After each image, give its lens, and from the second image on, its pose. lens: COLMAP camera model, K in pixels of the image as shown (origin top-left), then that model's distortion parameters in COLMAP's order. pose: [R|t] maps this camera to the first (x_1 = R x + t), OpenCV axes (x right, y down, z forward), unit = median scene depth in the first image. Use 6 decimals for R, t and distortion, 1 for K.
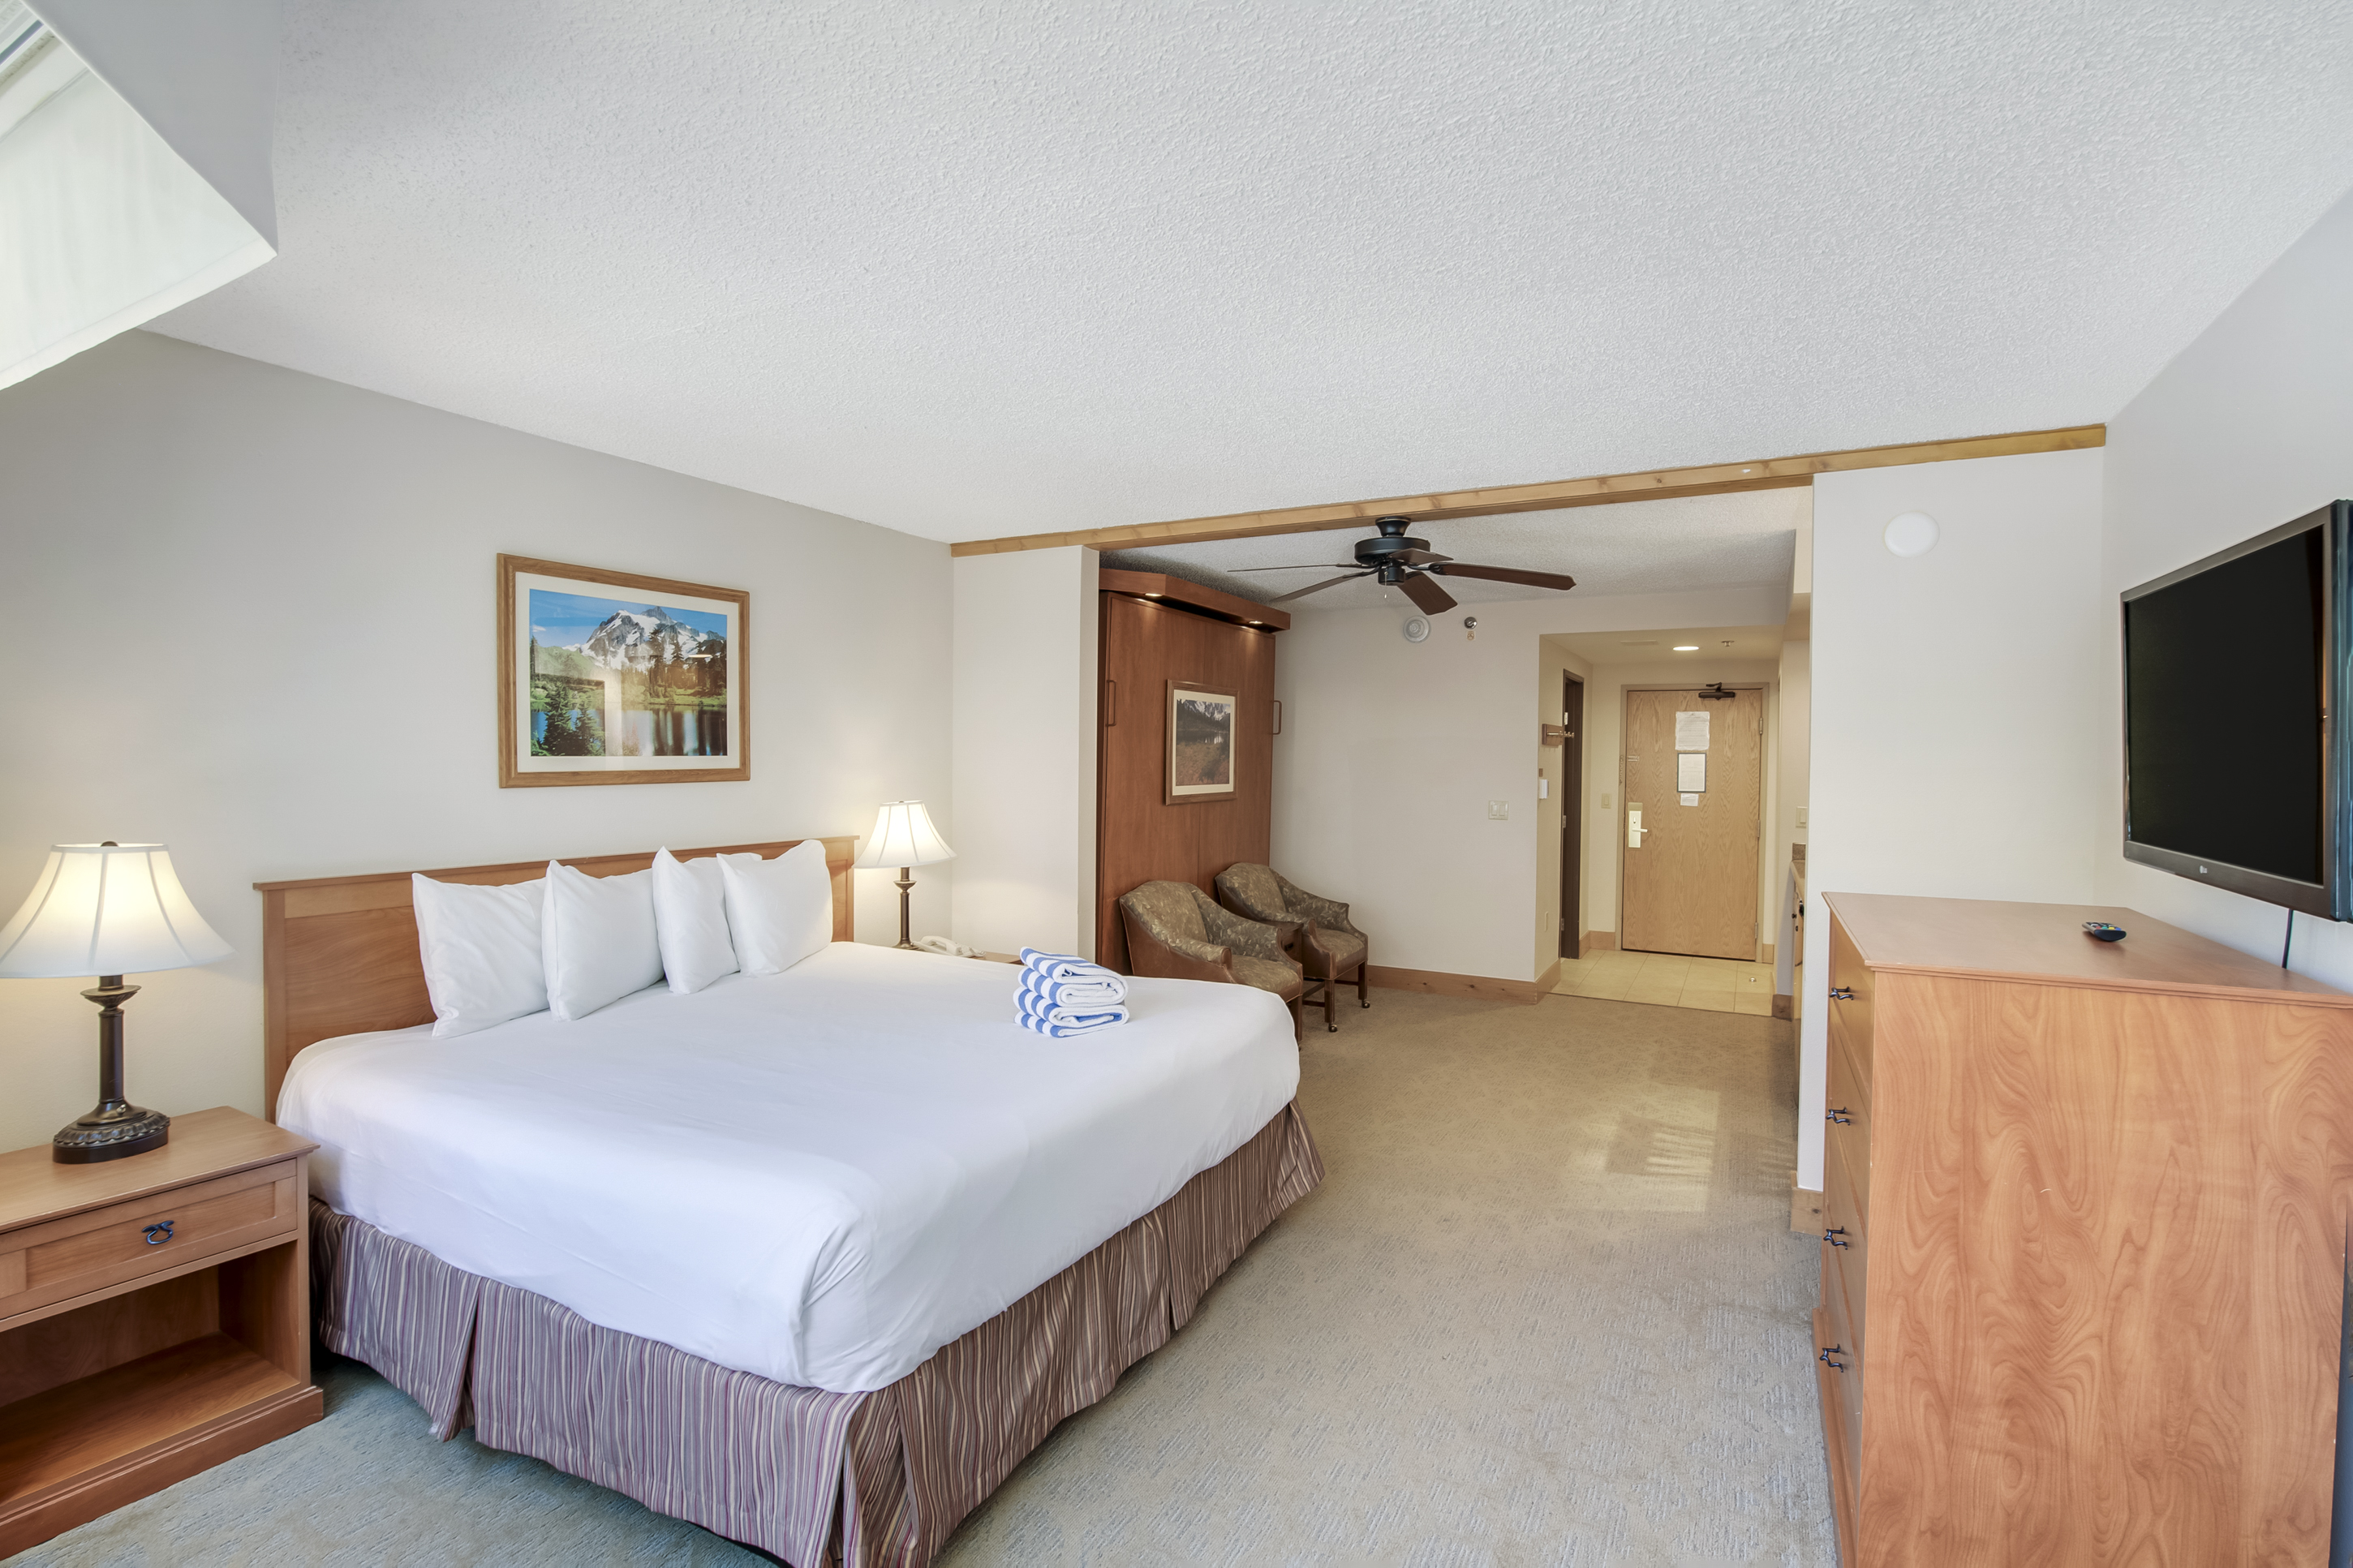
lens RADIAL K [[1092.0, 0, 1176.5], [0, 1092.0, 784.0], [0, 0, 1]] dist [-0.008901, -0.000530]
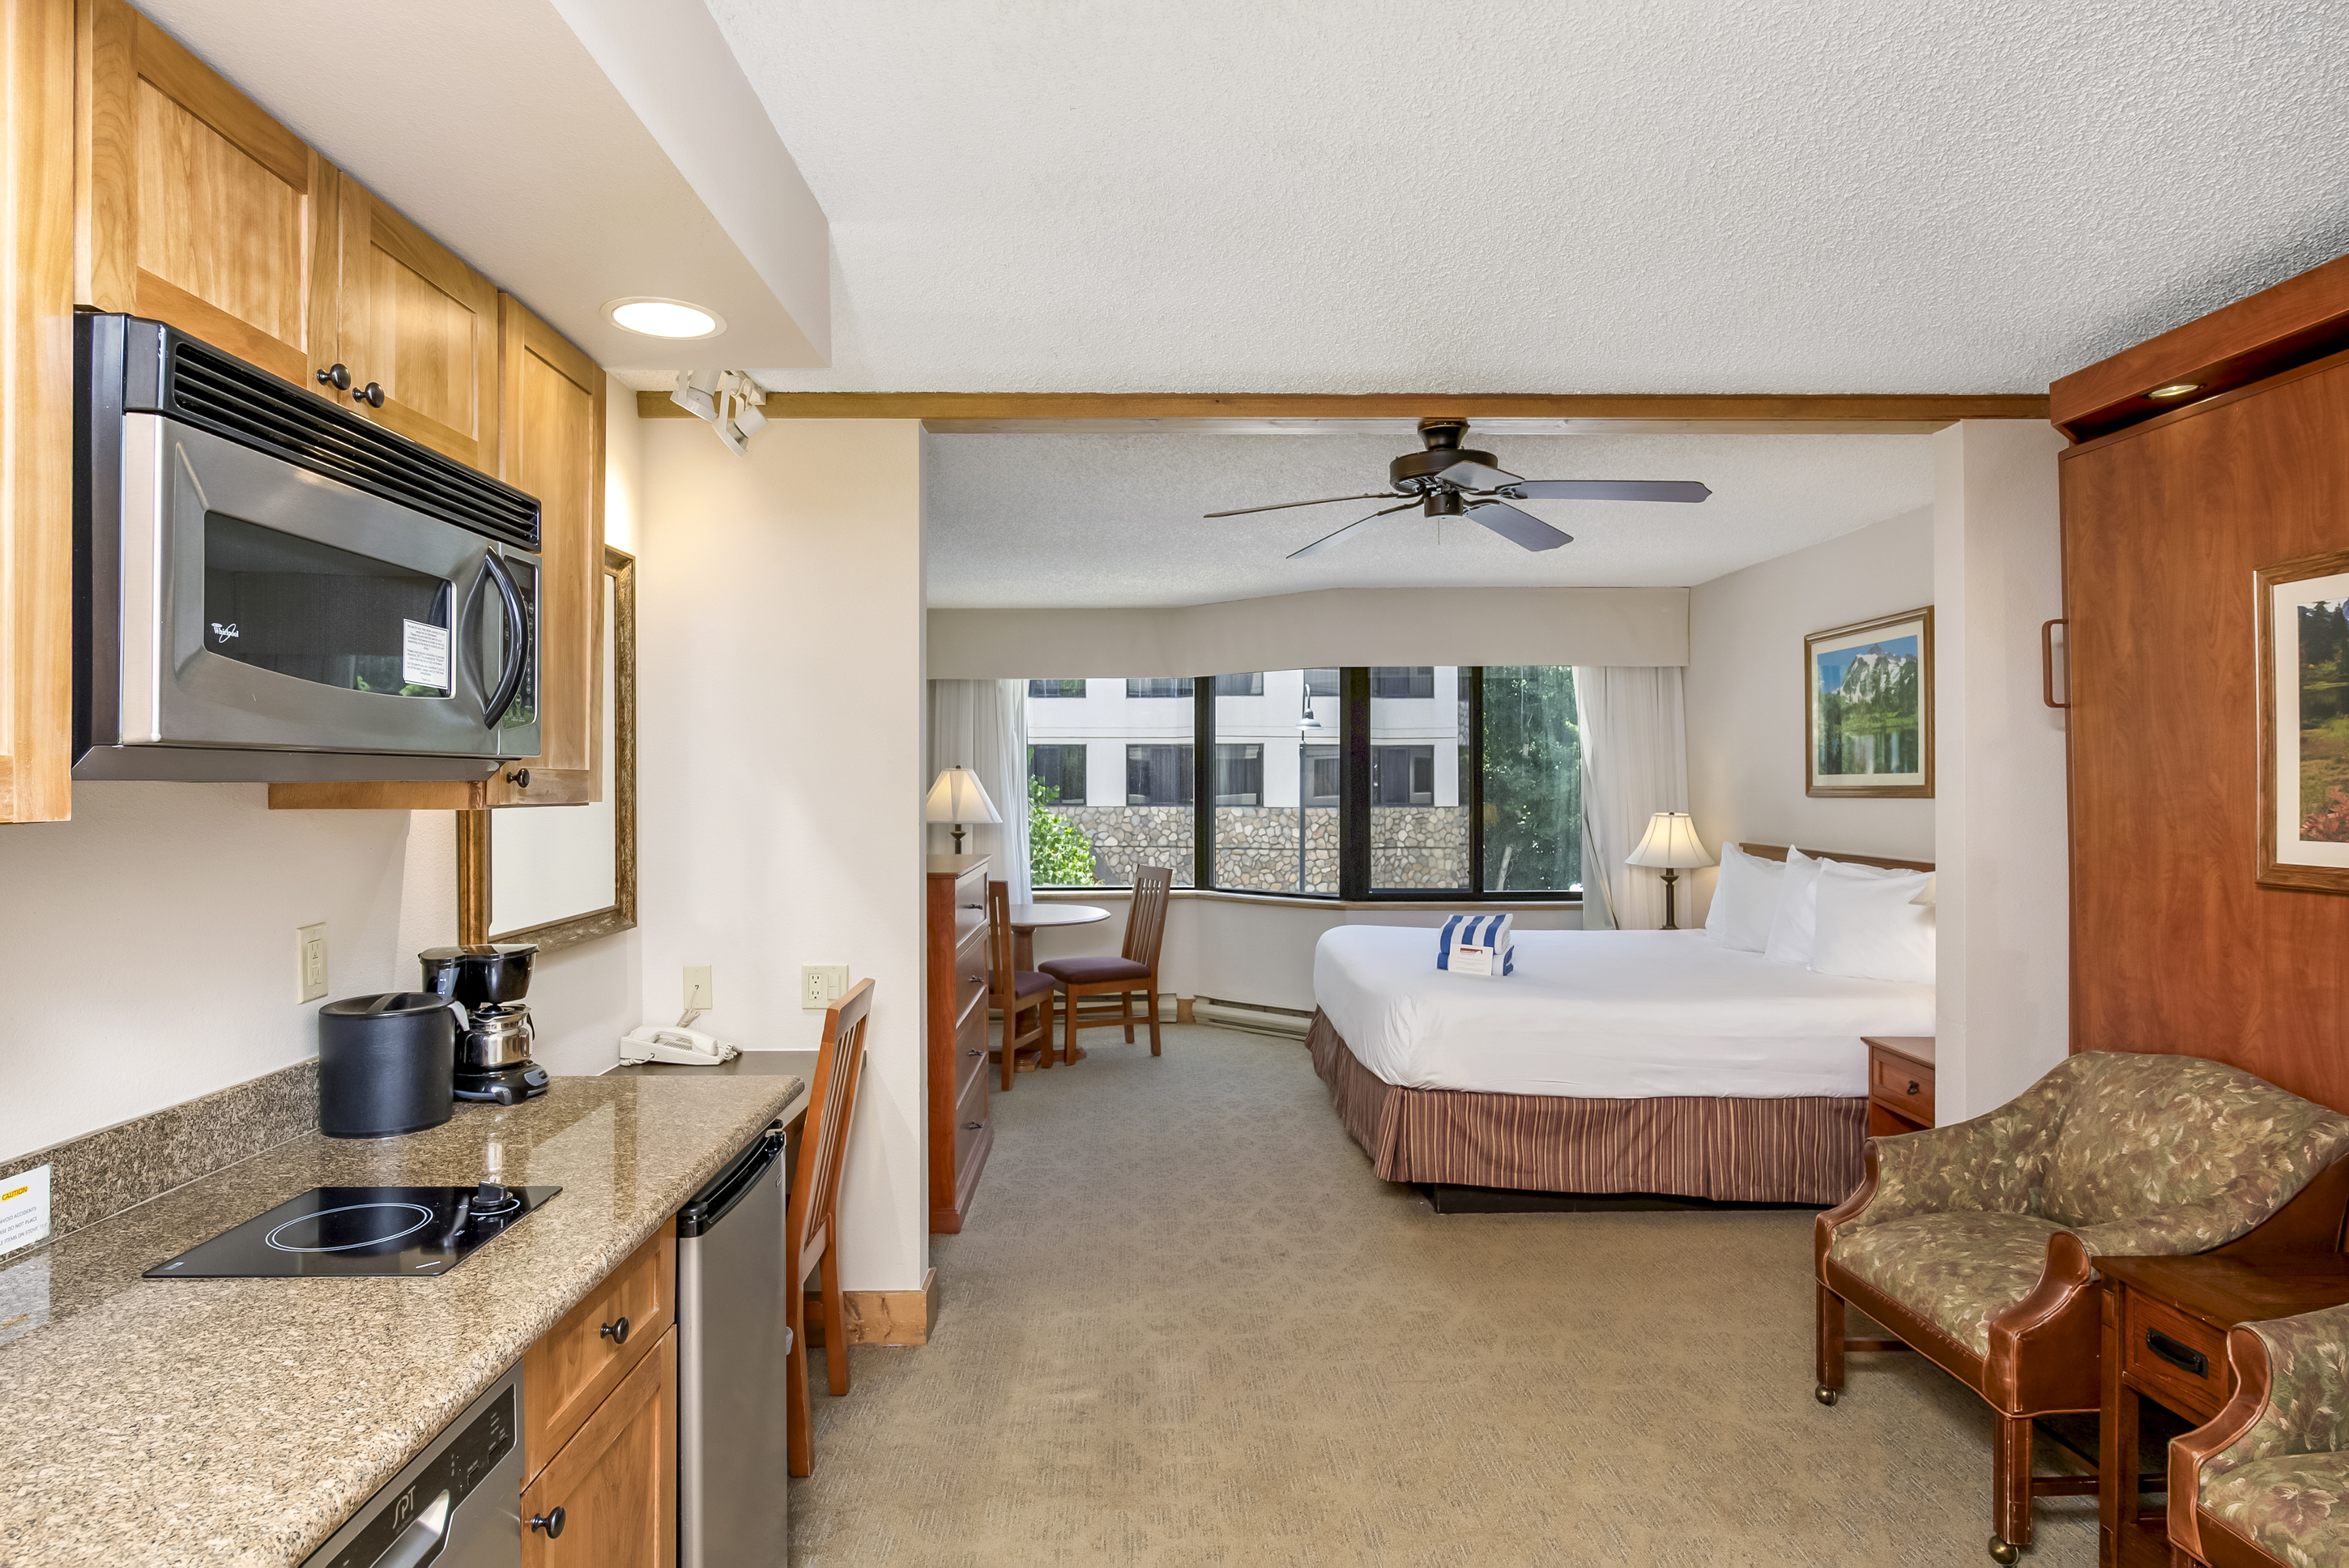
lens RADIAL K [[1331.1, 0, 1174.5], [0, 1331.1, 784.0], [0, 0, 1]] dist [-0.000824, -0.000046]
pose [[-0.868127, -0.005440, -0.496312, 0.814595], [-0.017388, 0.999659, 0.019457, -0.027509], [0.496037, 0.025521, -0.867926, 1.750456]]
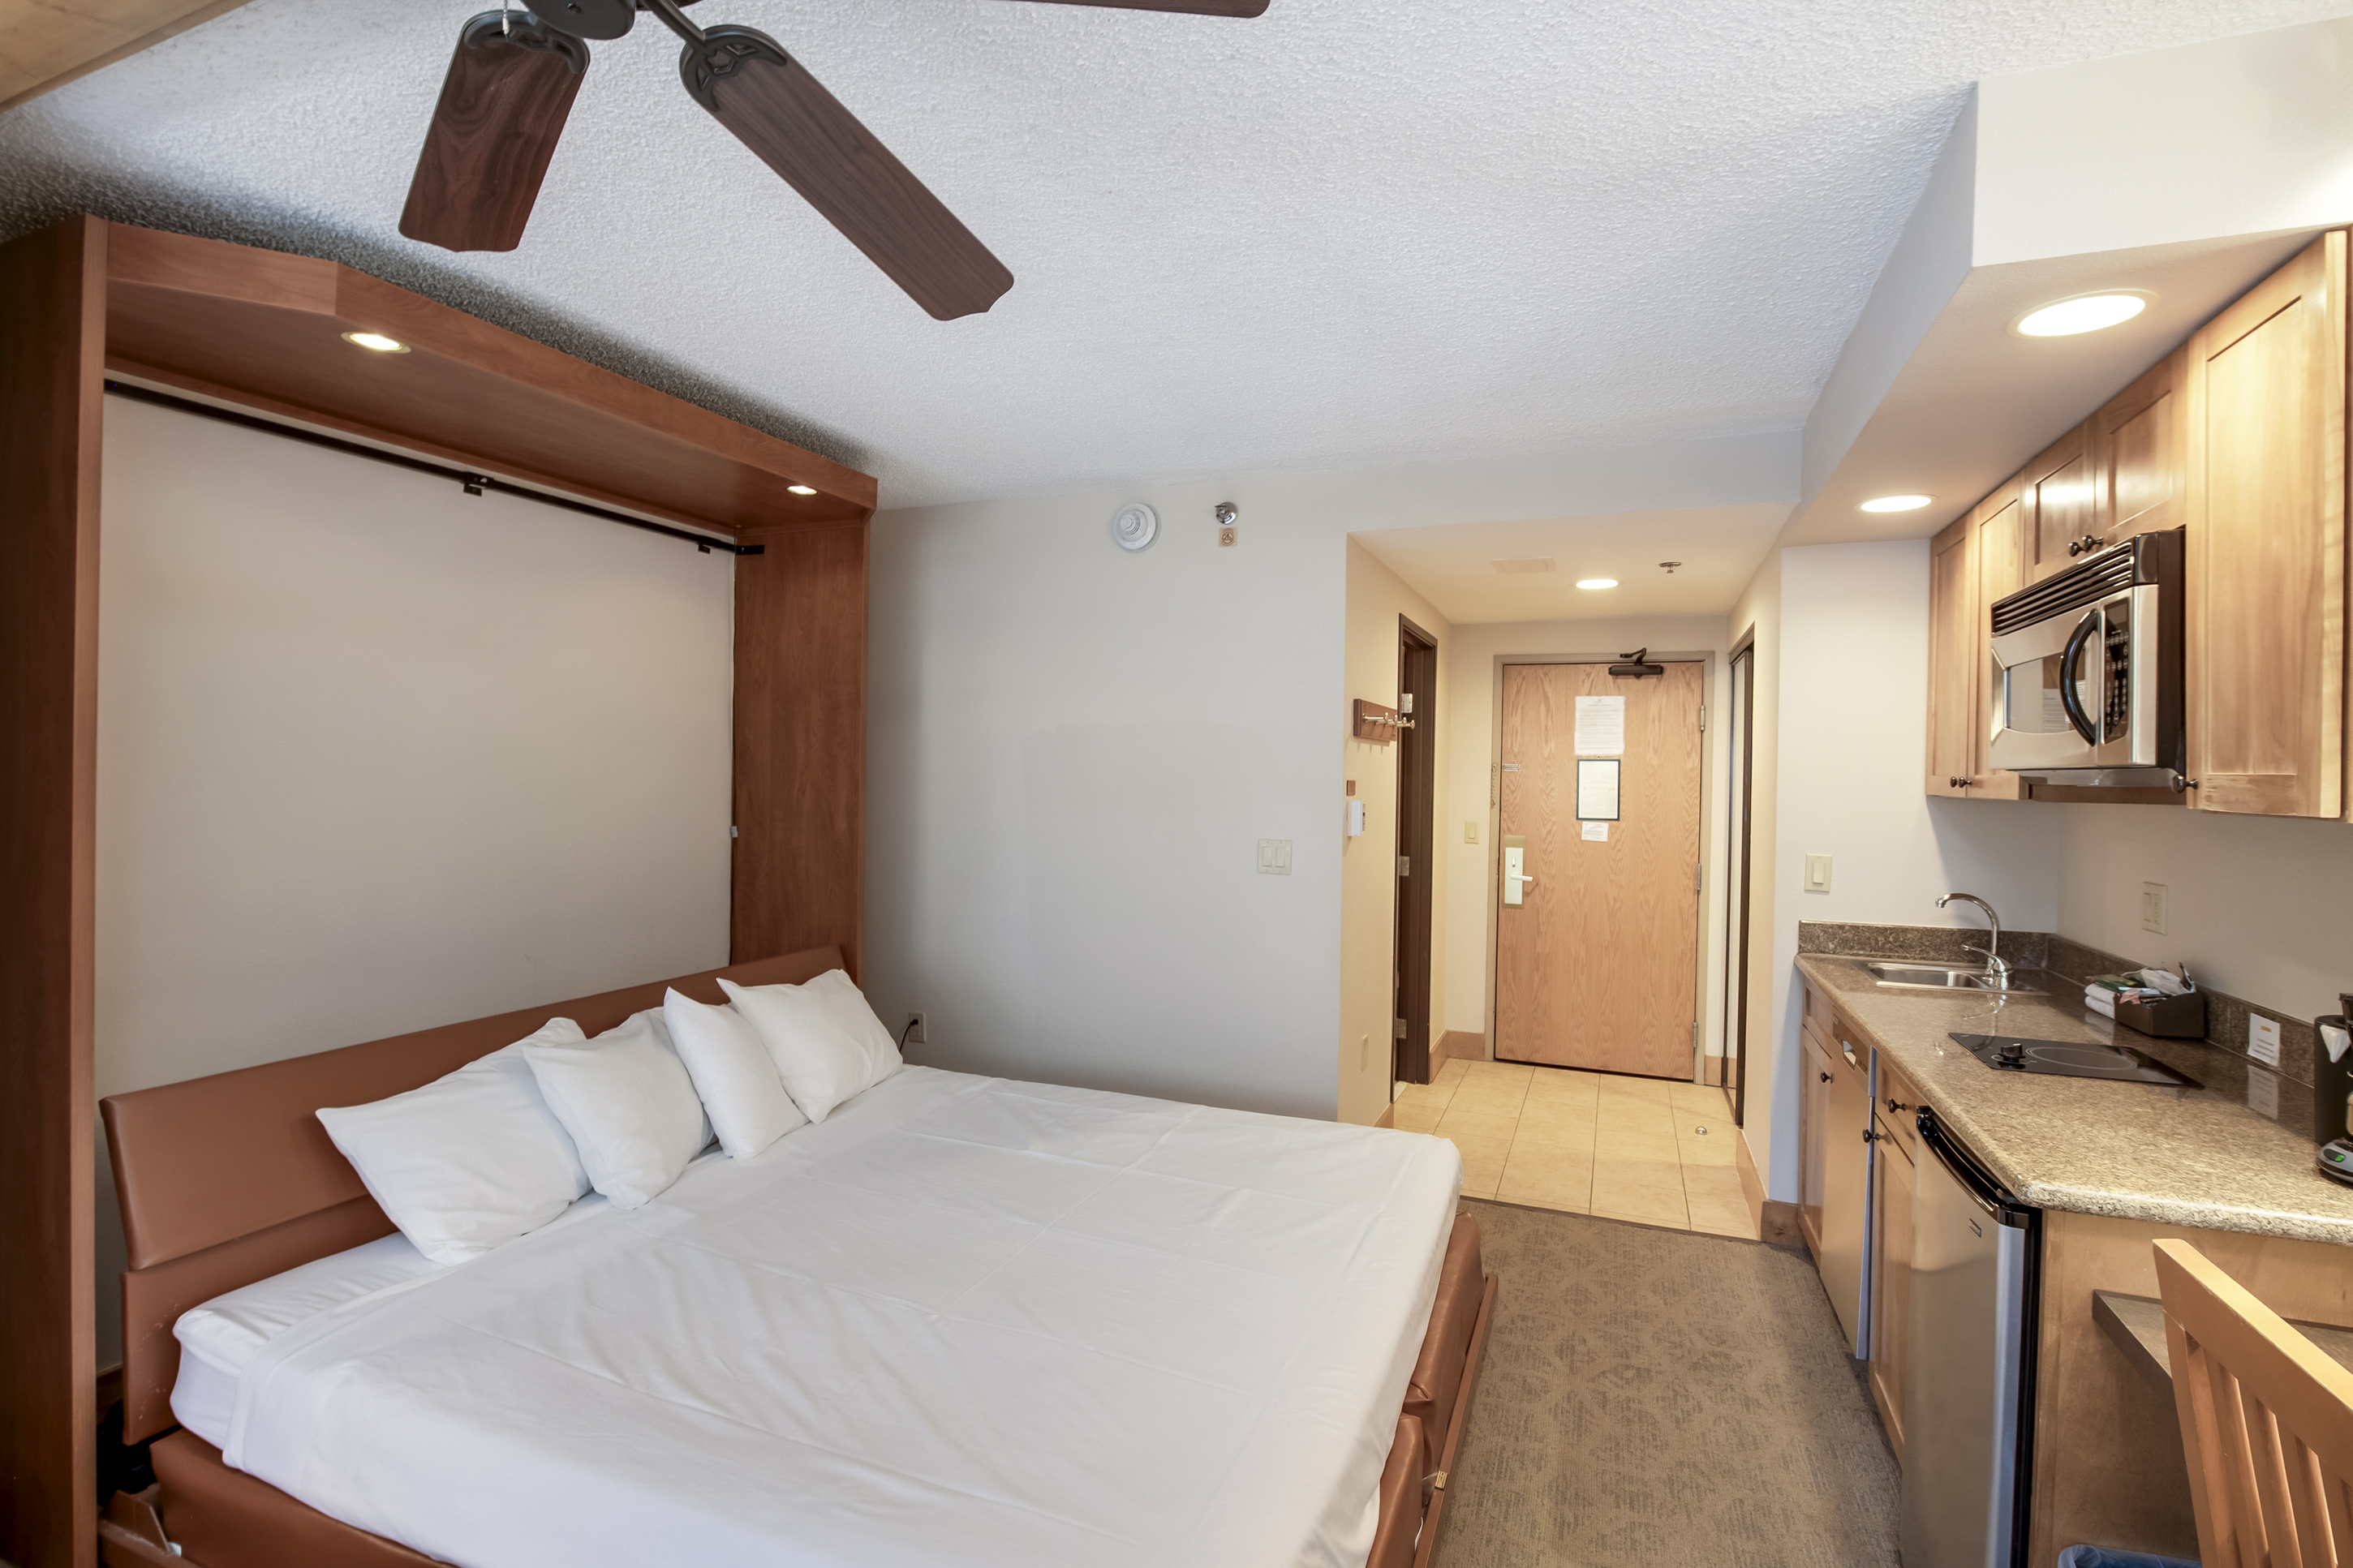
lens RADIAL K [[1092.0, 0, 1176.5], [0, 1092.0, 784.0], [0, 0, 1]] dist [-0.008901, -0.000530]
pose [[0.994773, 0.006985, 0.101873, 0.323348], [-0.005597, 0.999888, -0.013910, -0.007144], [-0.101959, 0.013267, 0.994700, 0.784665]]
